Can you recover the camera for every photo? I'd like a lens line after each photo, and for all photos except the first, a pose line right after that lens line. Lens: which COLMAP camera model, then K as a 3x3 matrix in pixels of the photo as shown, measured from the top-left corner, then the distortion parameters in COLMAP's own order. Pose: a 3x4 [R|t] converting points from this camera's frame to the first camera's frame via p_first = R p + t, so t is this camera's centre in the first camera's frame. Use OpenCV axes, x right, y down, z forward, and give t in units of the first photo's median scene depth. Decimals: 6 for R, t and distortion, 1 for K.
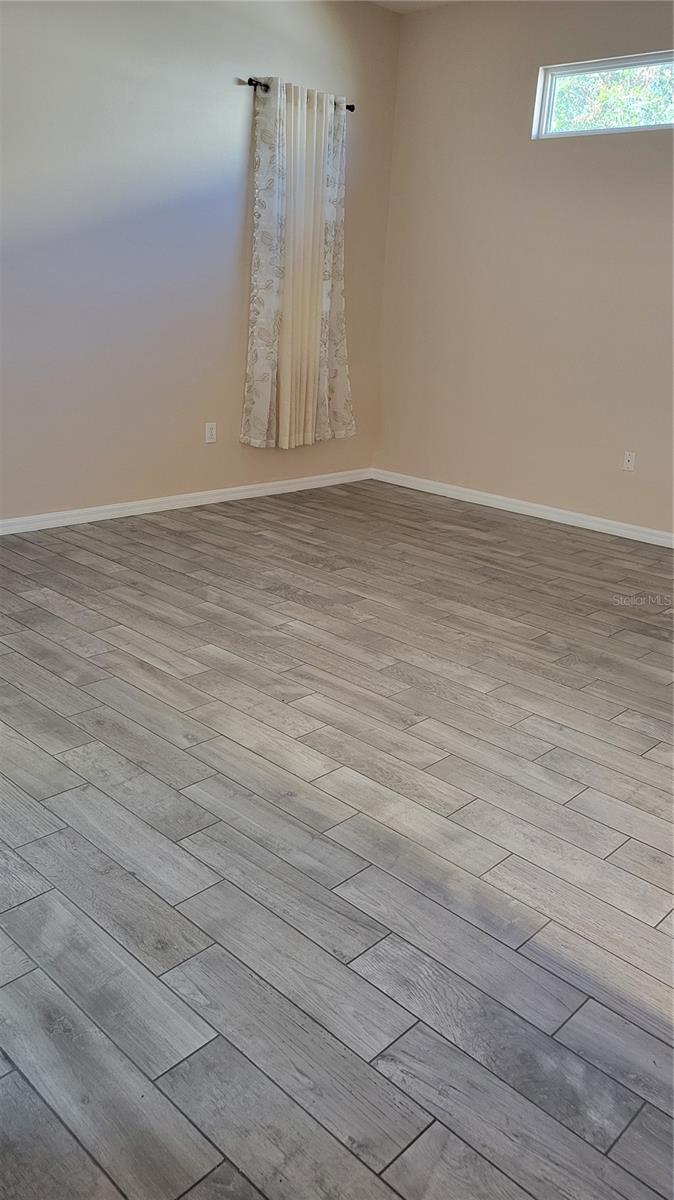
lens RADIAL K [[909.3, 0, 337.0], [0, 909.3, 600.0], [0, 0, 1]] dist [0.076827, -0.057595]
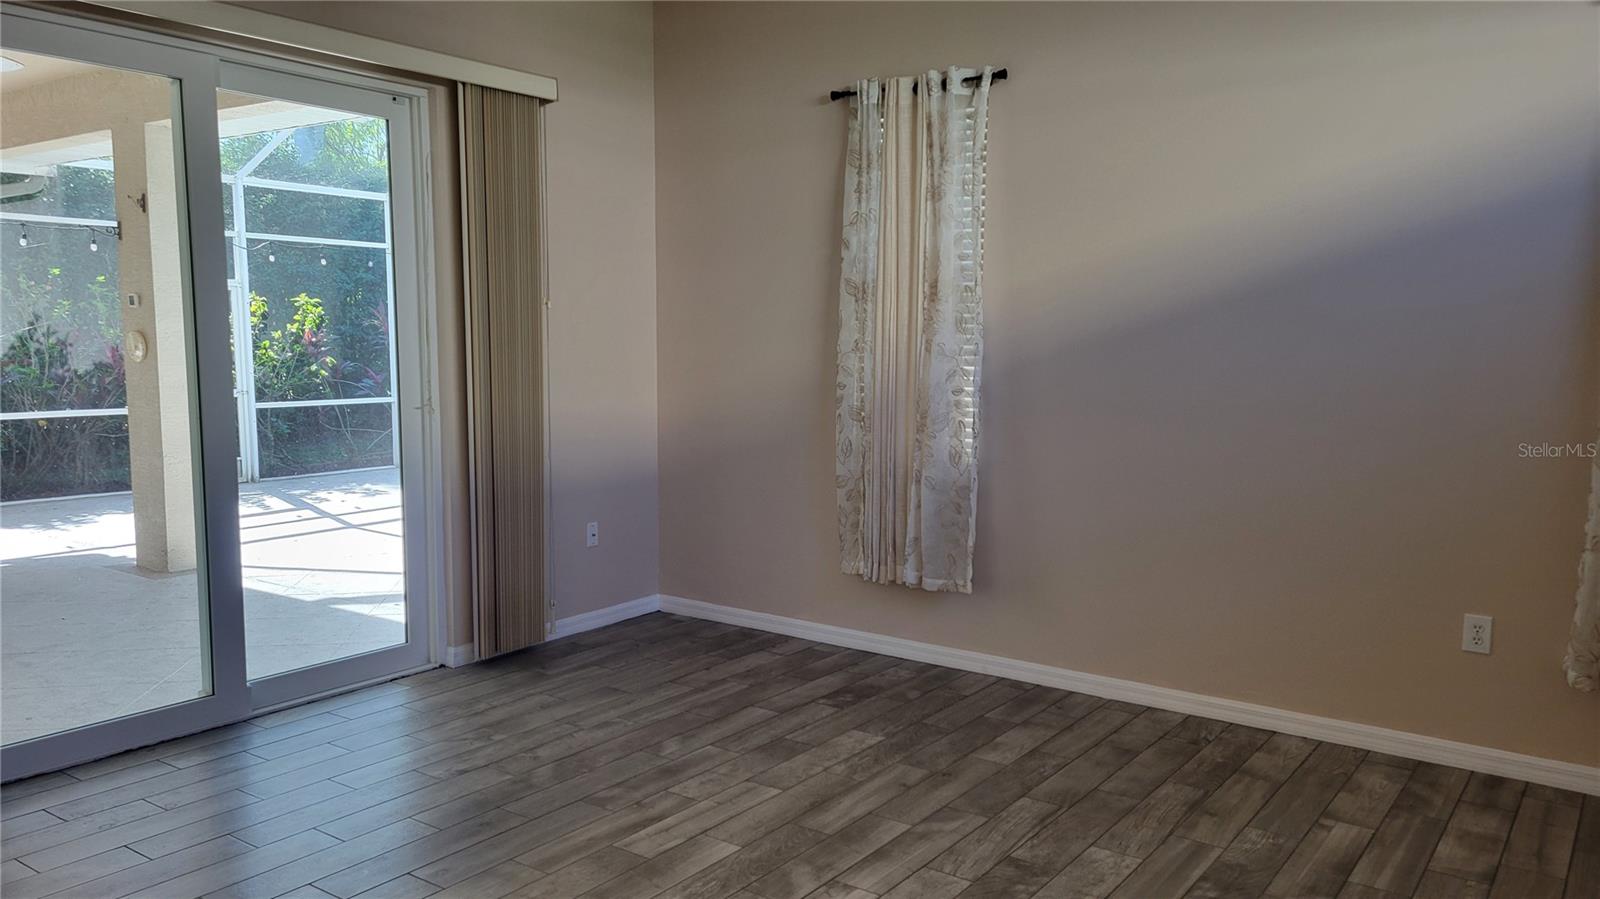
lens RADIAL K [[1212.4, 0, 800.0], [0, 1212.4, 449.5], [0, 0, 1]] dist [0.076827, -0.057595]
pose [[0.138701, 0.045665, -0.989281, 0.593479], [-0.319895, 0.947452, -0.001117, -0.193012], [0.937246, 0.316621, 0.146020, 0.626141]]
